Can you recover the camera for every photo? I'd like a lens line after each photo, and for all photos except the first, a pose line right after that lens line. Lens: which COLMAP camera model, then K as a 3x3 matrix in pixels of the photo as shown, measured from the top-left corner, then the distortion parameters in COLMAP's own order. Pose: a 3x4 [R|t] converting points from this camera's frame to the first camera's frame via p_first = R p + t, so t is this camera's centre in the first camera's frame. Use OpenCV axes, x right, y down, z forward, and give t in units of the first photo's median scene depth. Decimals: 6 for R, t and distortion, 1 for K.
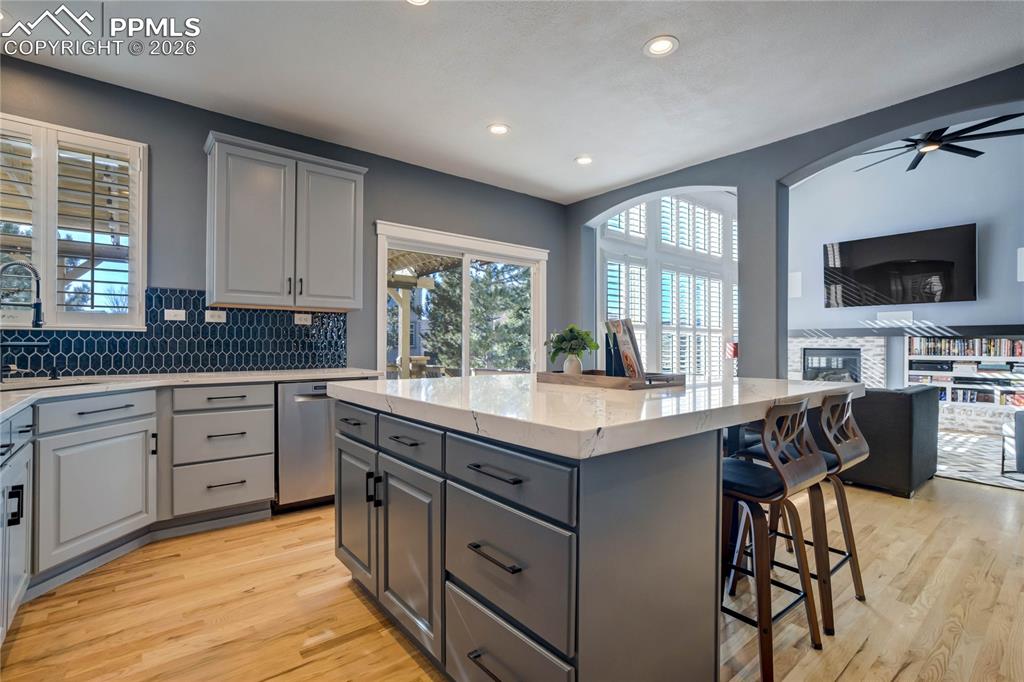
lens RADIAL K [[478.3, 0, 521.8], [0, 478.3, 342.3], [0, 0, 1]] dist [-0.038143, 0.019314]
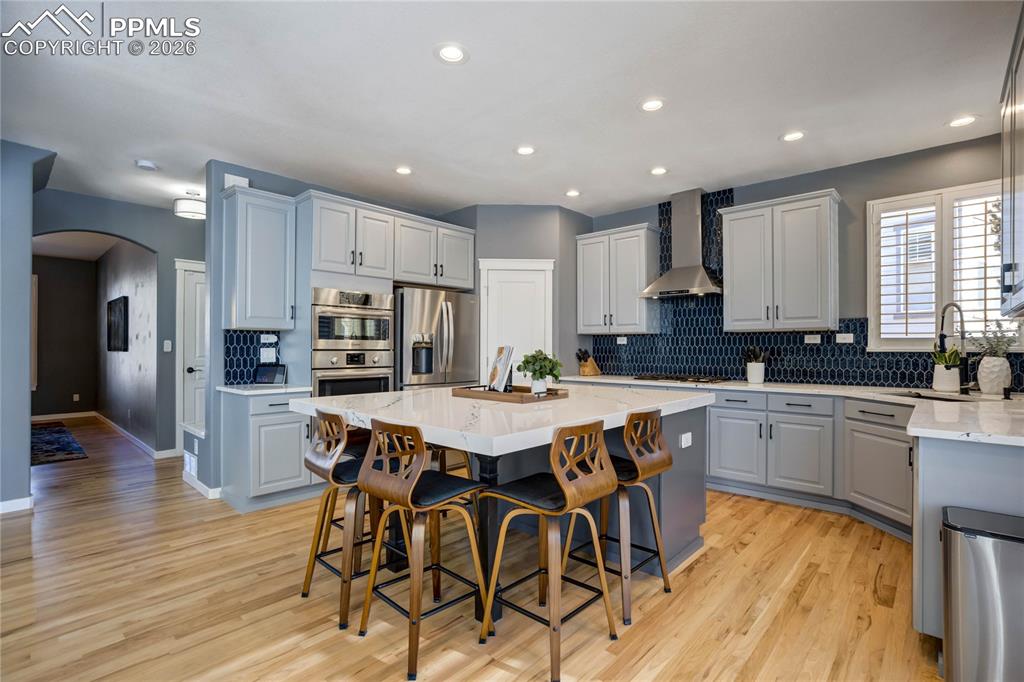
lens RADIAL K [[478.3, 0, 518.8], [0, 478.3, 345.1], [0, 0, 1]] dist [-0.038143, 0.019314]
pose [[-0.989770, -0.003698, -0.142622, 0.111815], [-0.002698, 0.999970, -0.007203, -0.011731], [0.142645, -0.006745, -0.989751, 0.774287]]
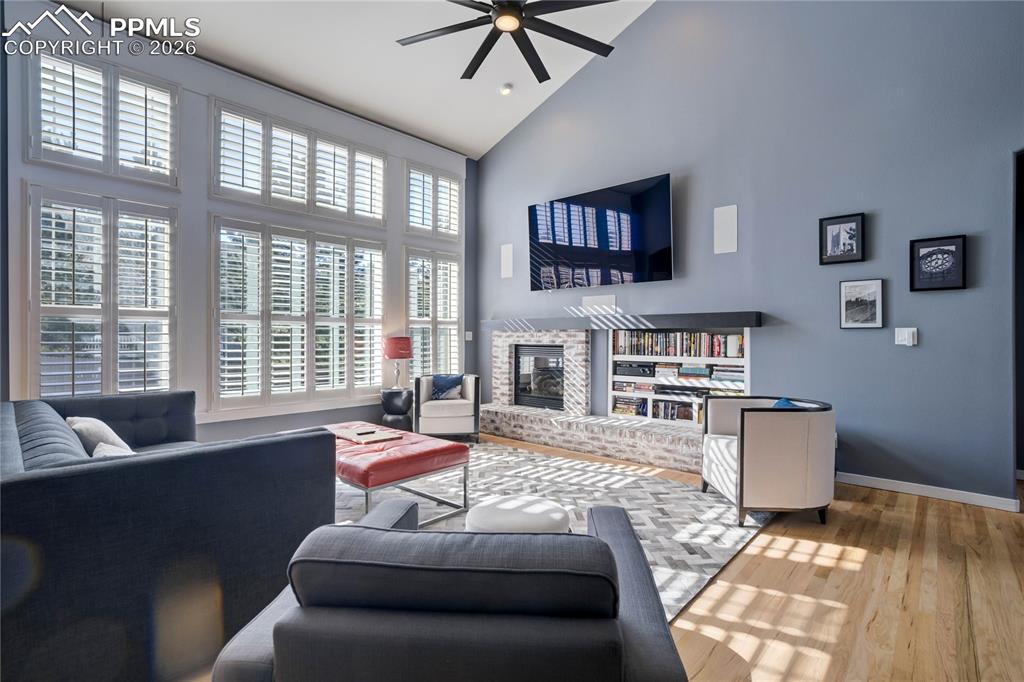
lens RADIAL K [[478.3, 0, 525.0], [0, 478.3, 335.4], [0, 0, 1]] dist [-0.038143, 0.019314]
pose [[0.988615, 0.000076, 0.150466, 0.621310], [0.000007, 1.000000, -0.000549, -0.002846], [-0.150466, 0.000544, 0.988615, 0.299282]]
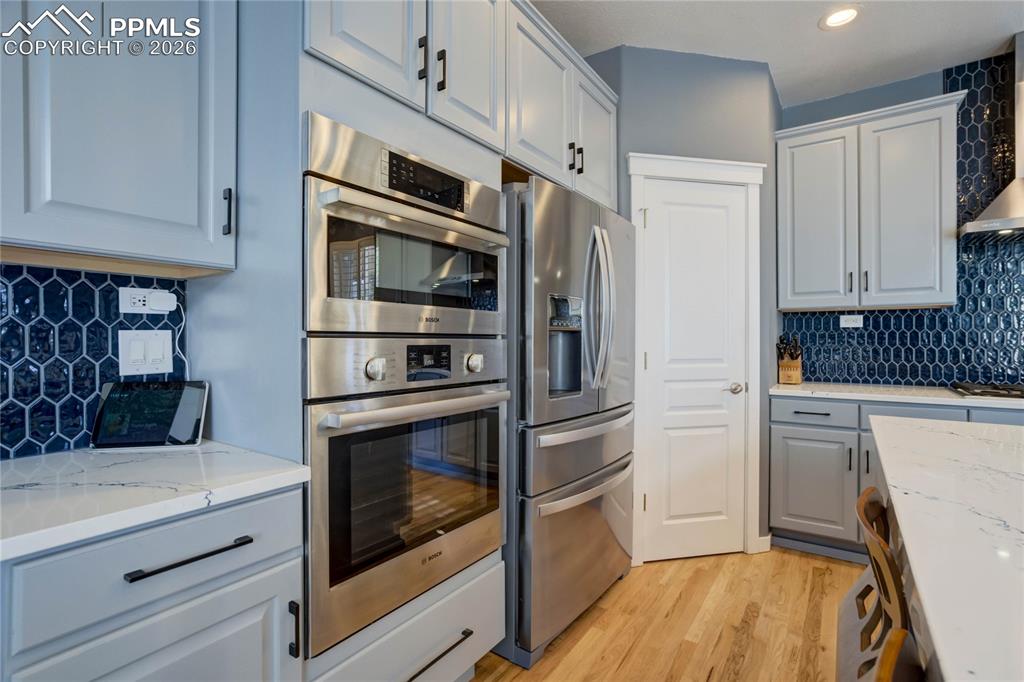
lens RADIAL K [[478.3, 0, 522.6], [0, 478.3, 341.4], [0, 0, 1]] dist [-0.038143, 0.019314]
pose [[-0.962002, -0.000698, -0.273042, 0.253831], [-0.001923, 0.999989, 0.004219, -0.007756], [0.273036, 0.004584, -0.961993, 0.334534]]
